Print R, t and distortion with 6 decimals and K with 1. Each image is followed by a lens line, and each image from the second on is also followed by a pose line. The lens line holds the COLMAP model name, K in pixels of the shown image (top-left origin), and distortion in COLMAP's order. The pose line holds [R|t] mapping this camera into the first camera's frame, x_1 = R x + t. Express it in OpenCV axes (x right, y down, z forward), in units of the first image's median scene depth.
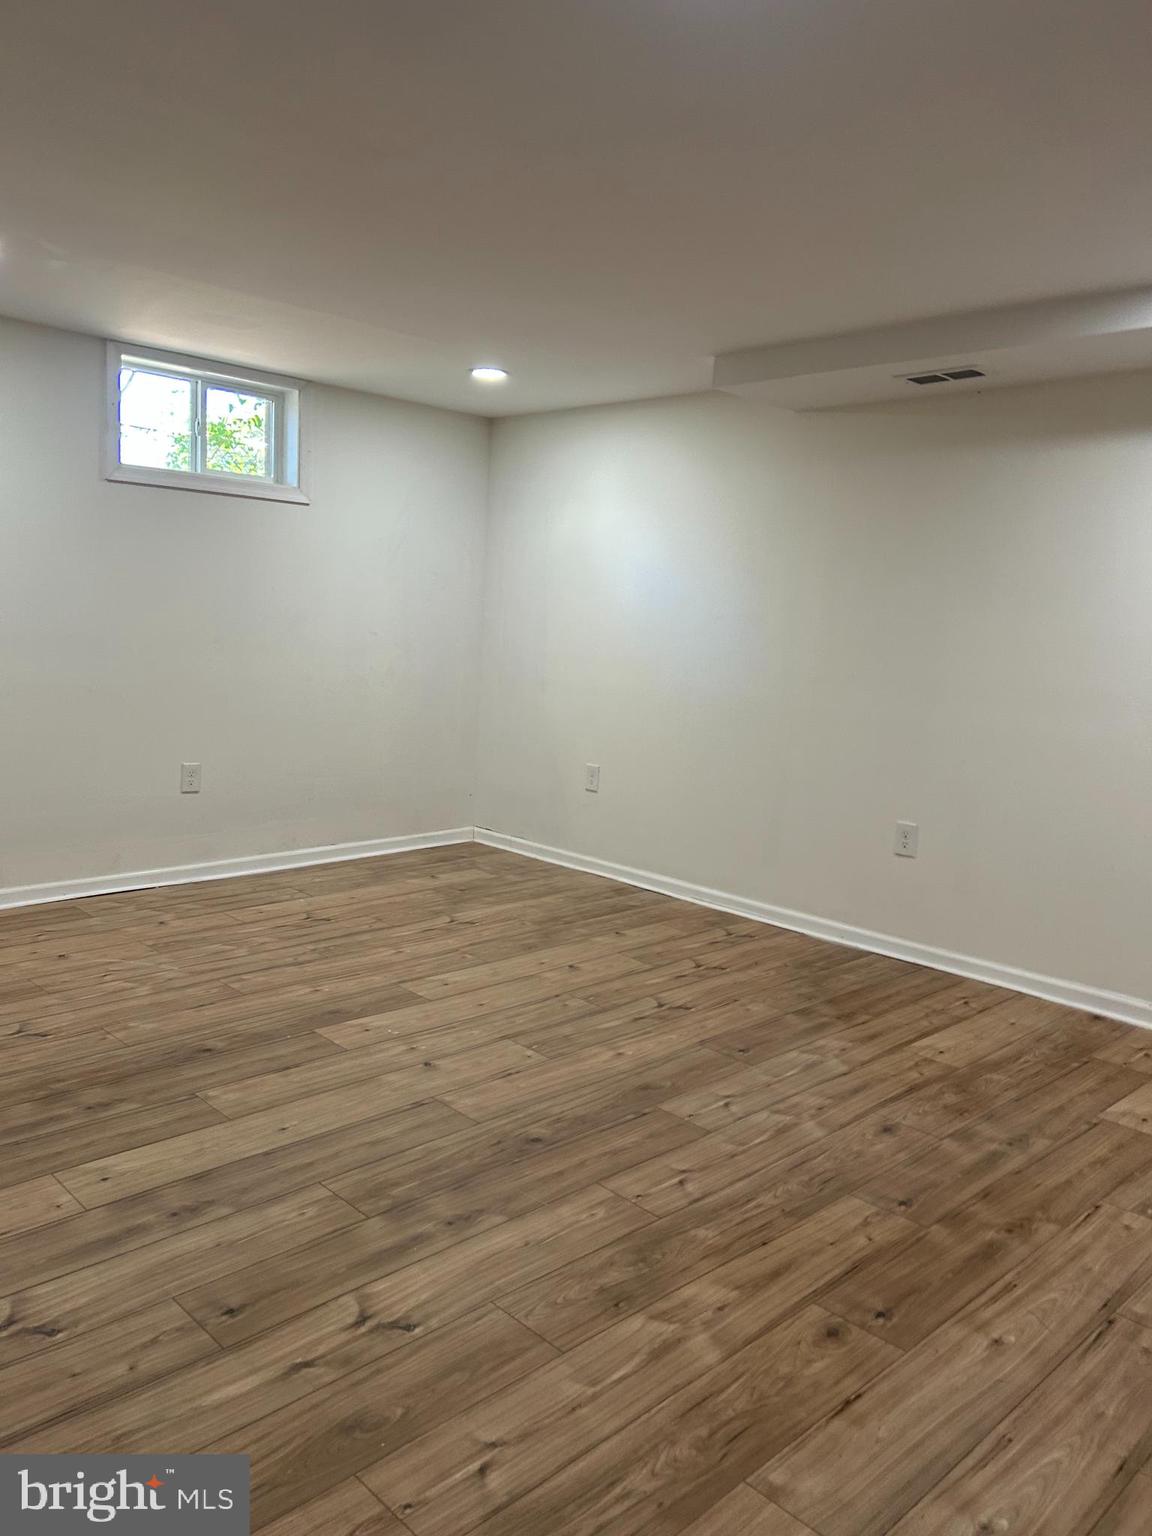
lens RADIAL K [[1151.7, 0, 569.6], [0, 1151.7, 743.8], [0, 0, 1]] dist [0.027142, -0.013550]
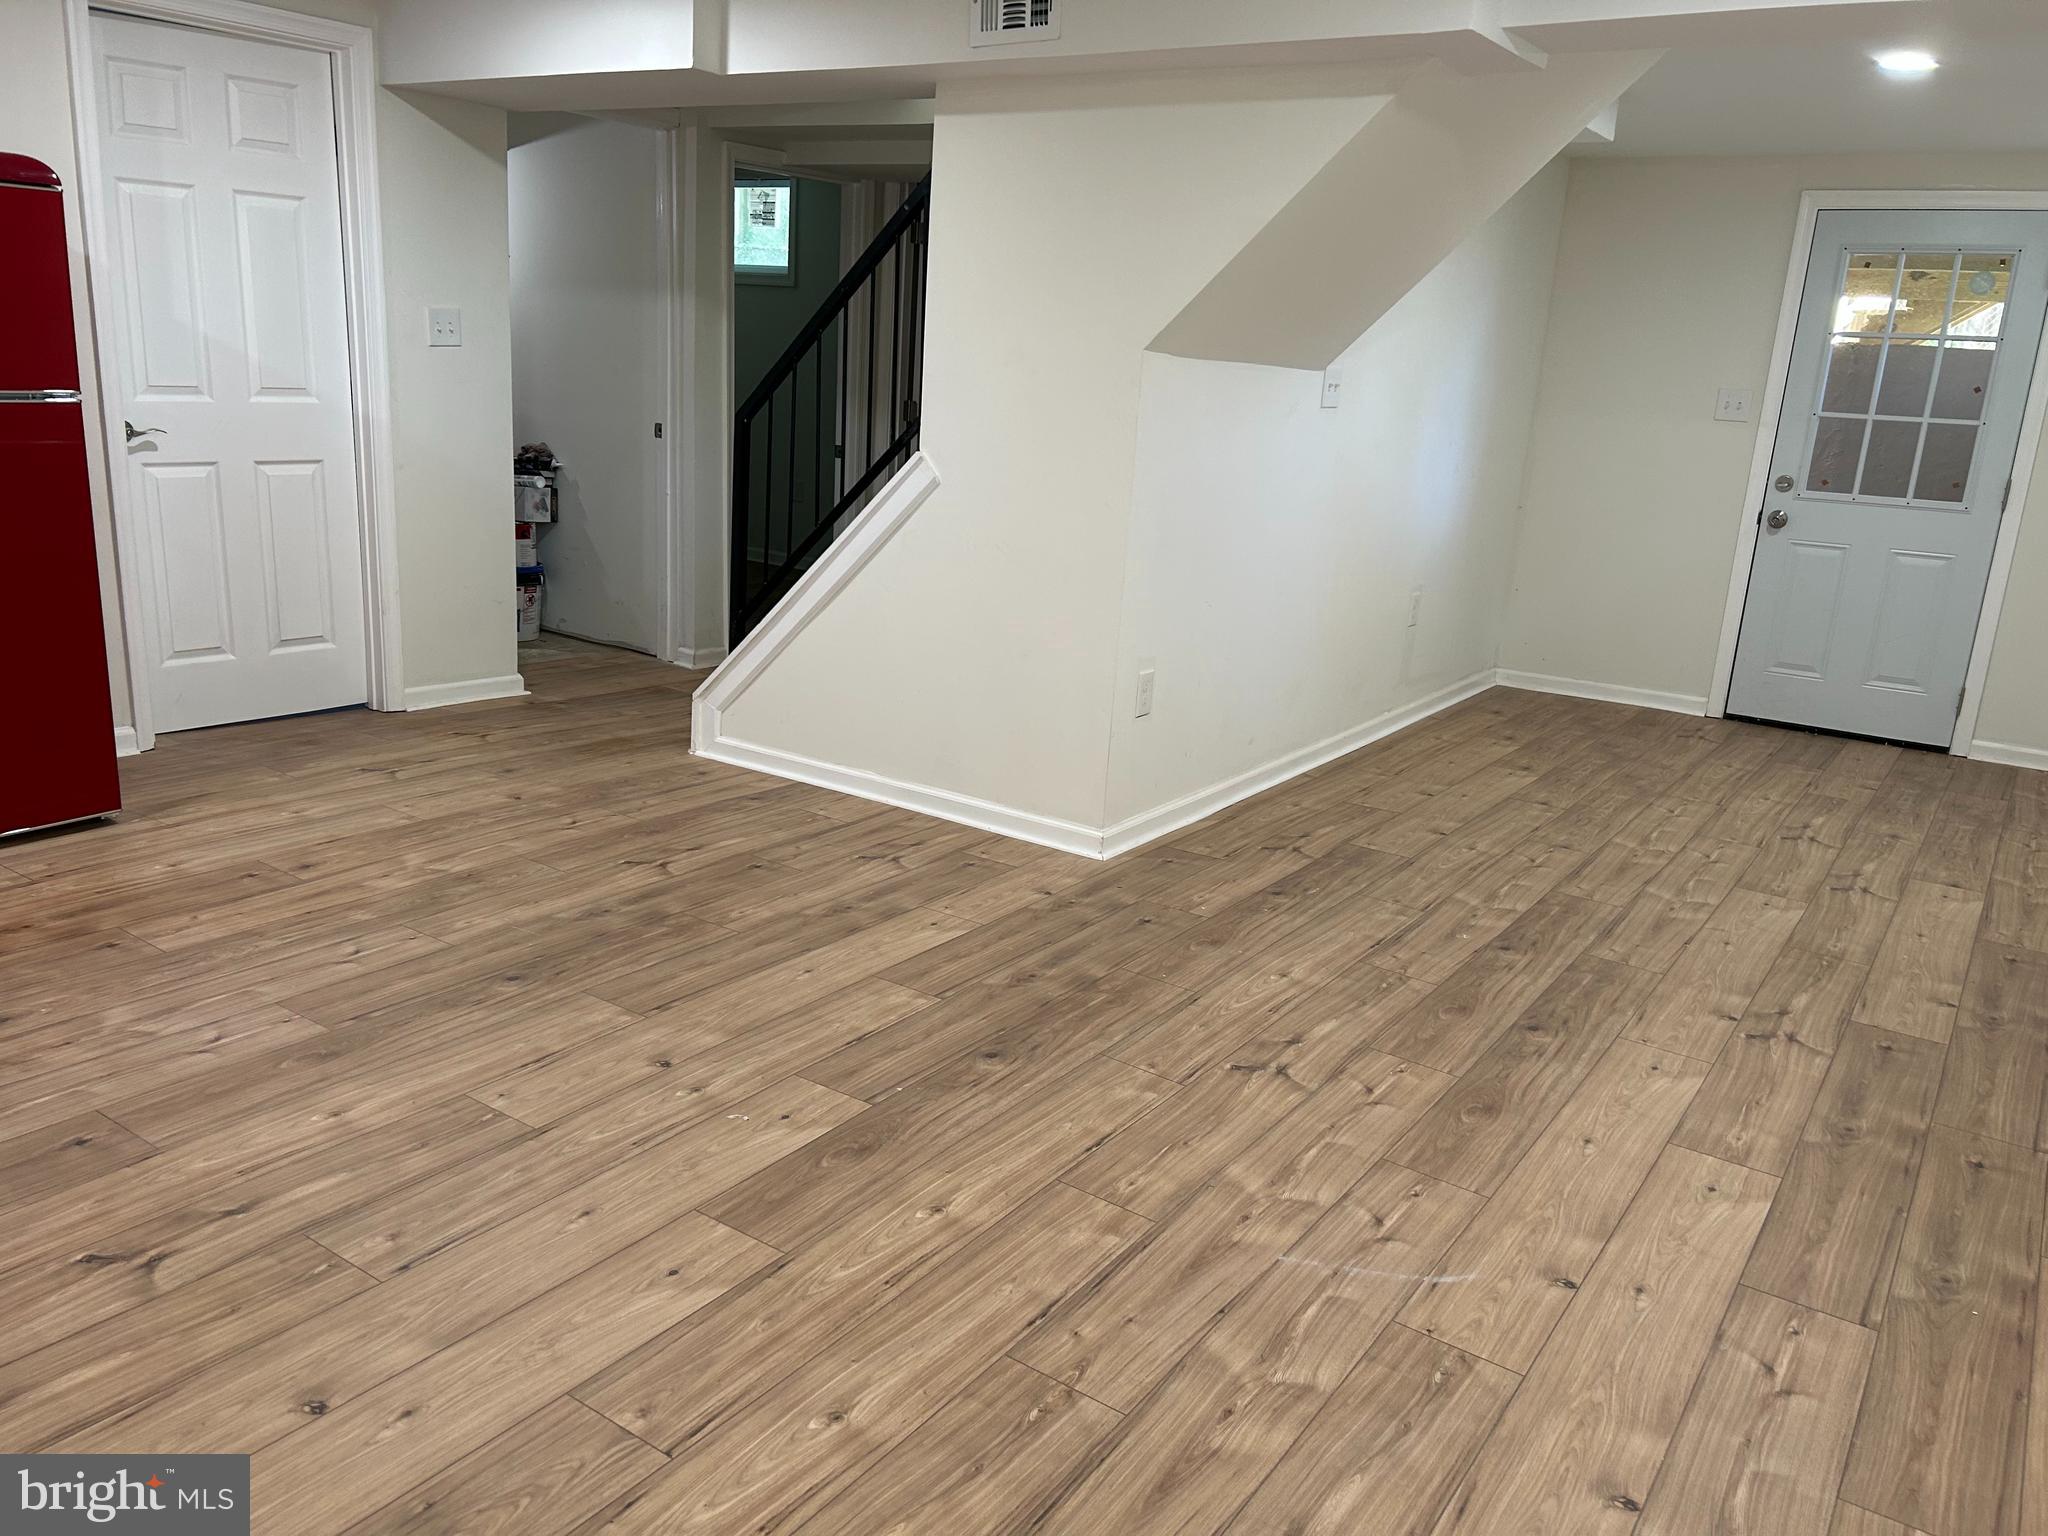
lens RADIAL K [[1571.2, 0, 979.6], [0, 1571.2, 768.6], [0, 0, 1]] dist [0.055483, -0.045358]
pose [[-0.978842, -0.058125, -0.196190, -0.116893], [-0.126616, 0.925253, 0.357595, -0.240315], [0.160740, 0.374870, -0.913036, 1.877587]]
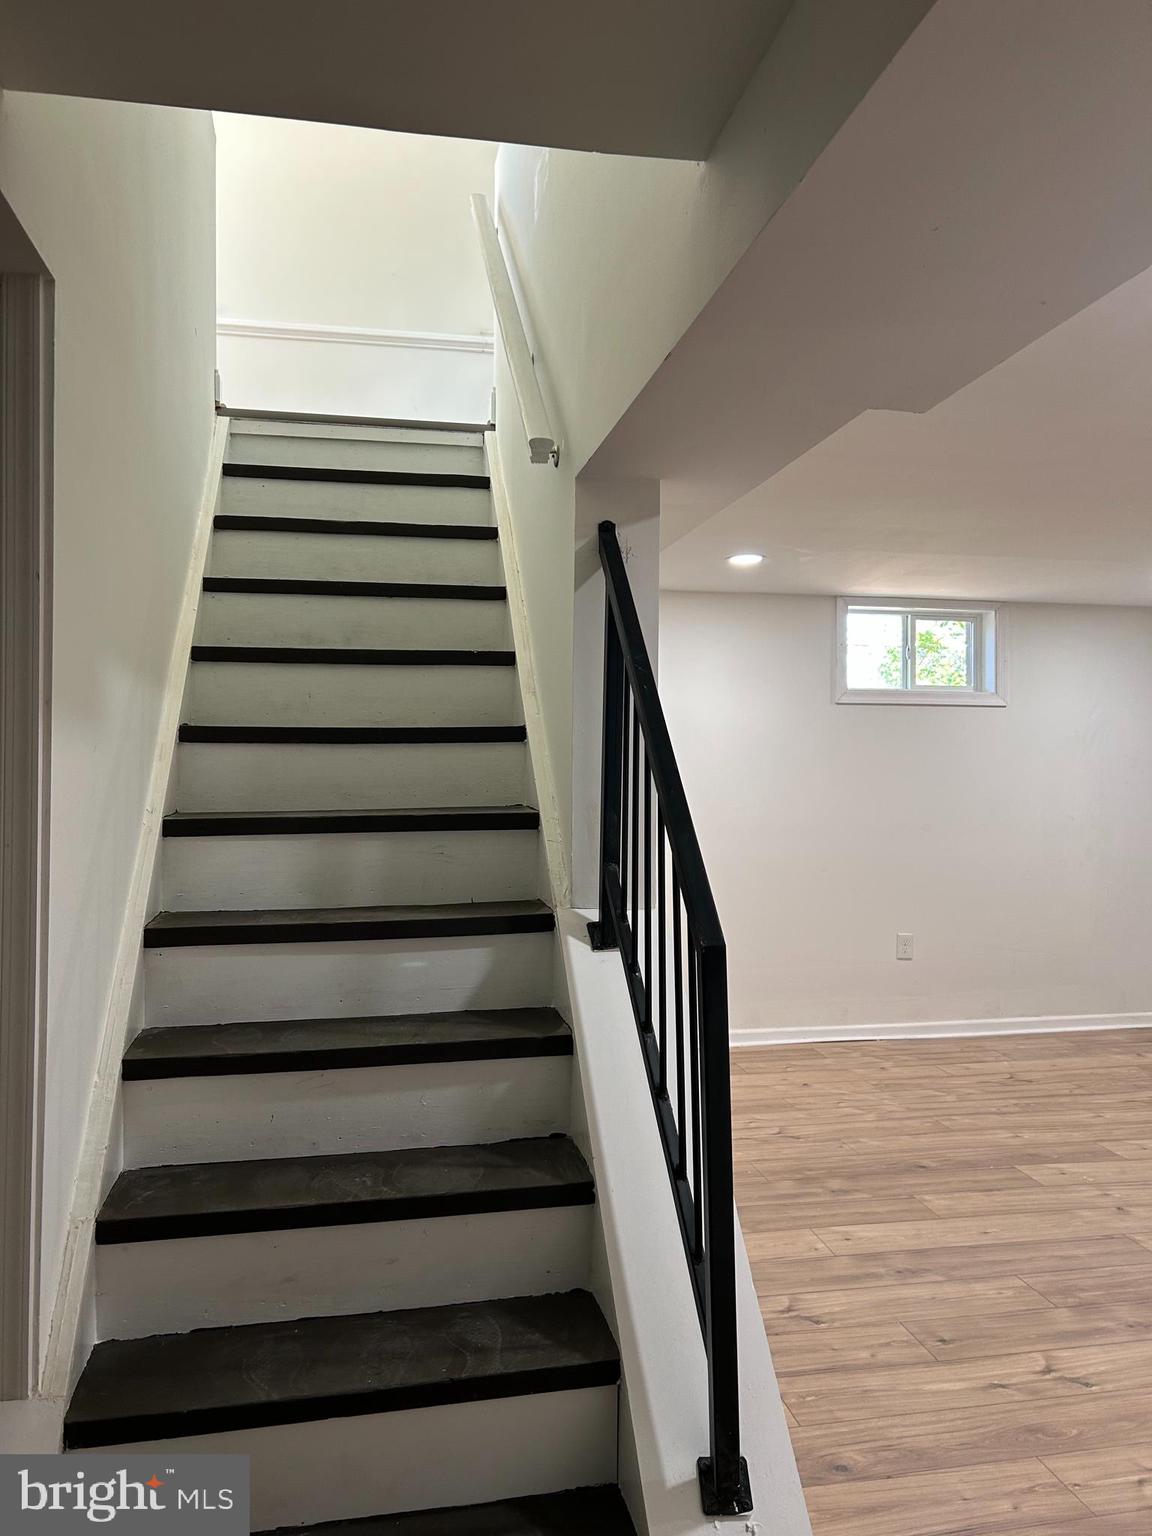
lens RADIAL K [[1149.3, 0, 578.9], [0, 1149.3, 766.8], [0, 0, 1]] dist [0.040348, -0.053349]
pose [[0.831788, -0.049873, -0.552848, 0.084775], [-0.026808, 0.991184, -0.129750, 0.015029], [0.554445, 0.122745, 0.823119, -0.270076]]
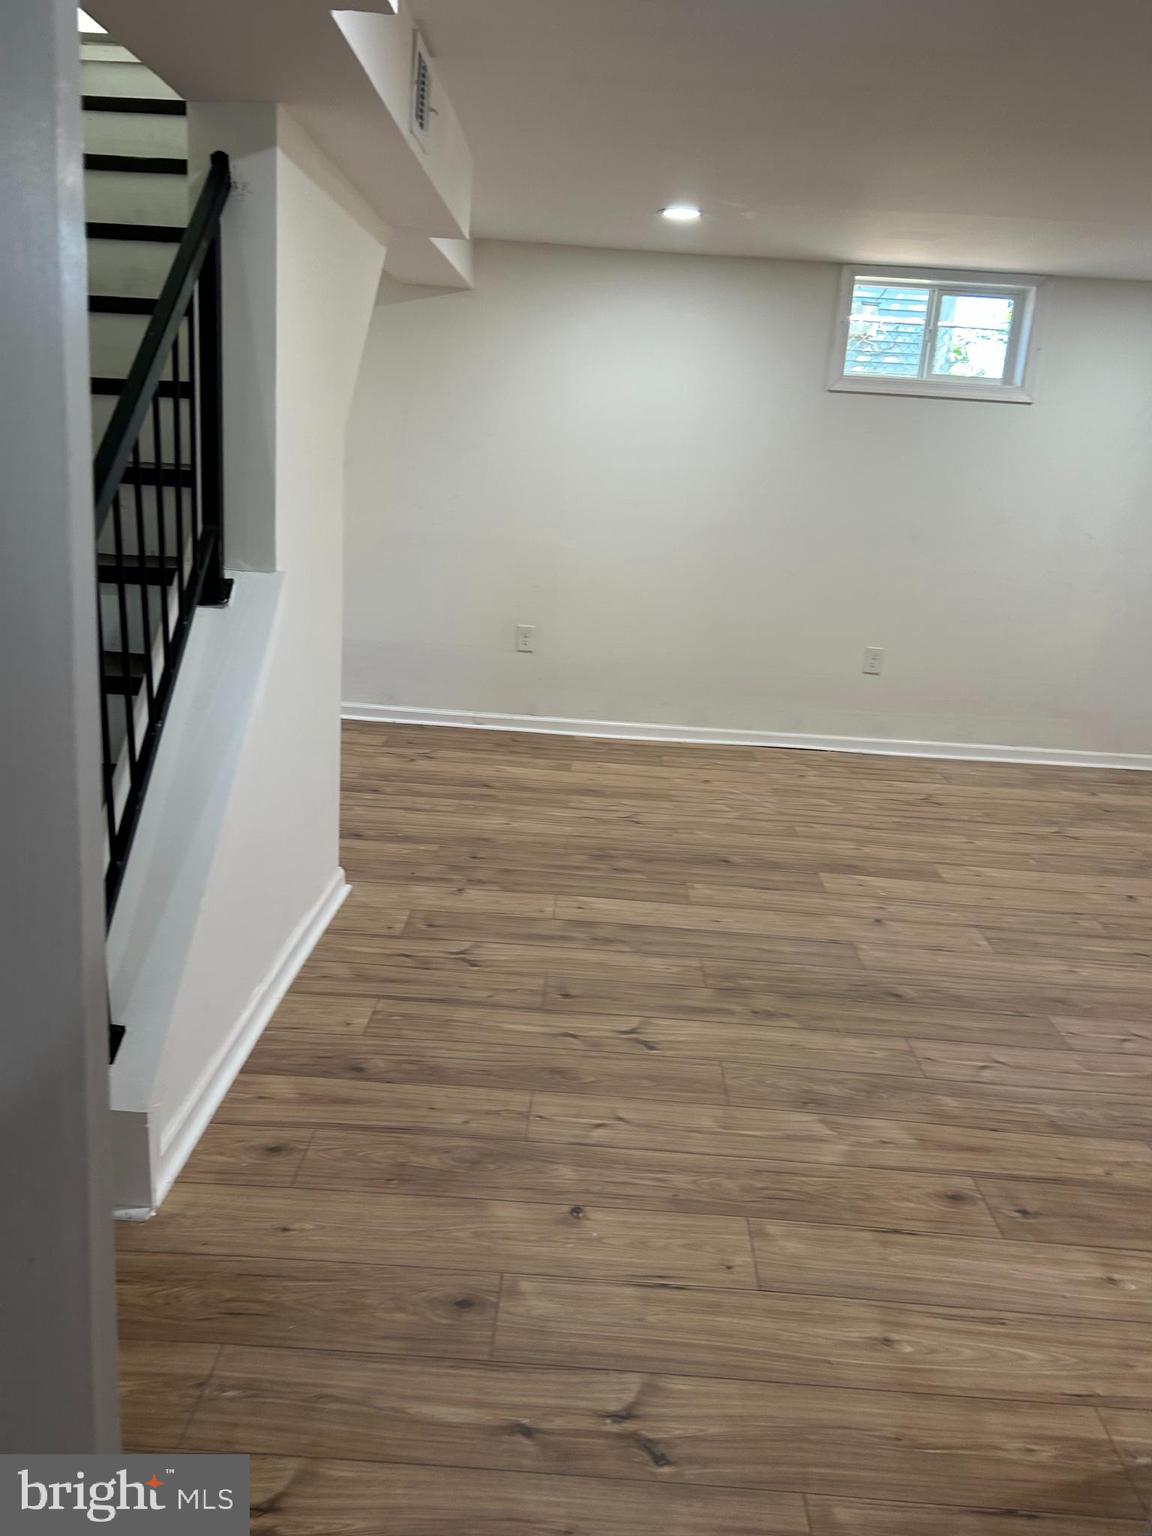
lens RADIAL K [[1160.5, 0, 580.0], [0, 1160.5, 756.4], [0, 0, 1]] dist [0.059315, -0.071489]
pose [[0.697994, 0.176180, -0.694093, 0.449940], [-0.114459, 0.984250, 0.134728, 0.001699], [0.706897, -0.014594, 0.707166, -0.000686]]
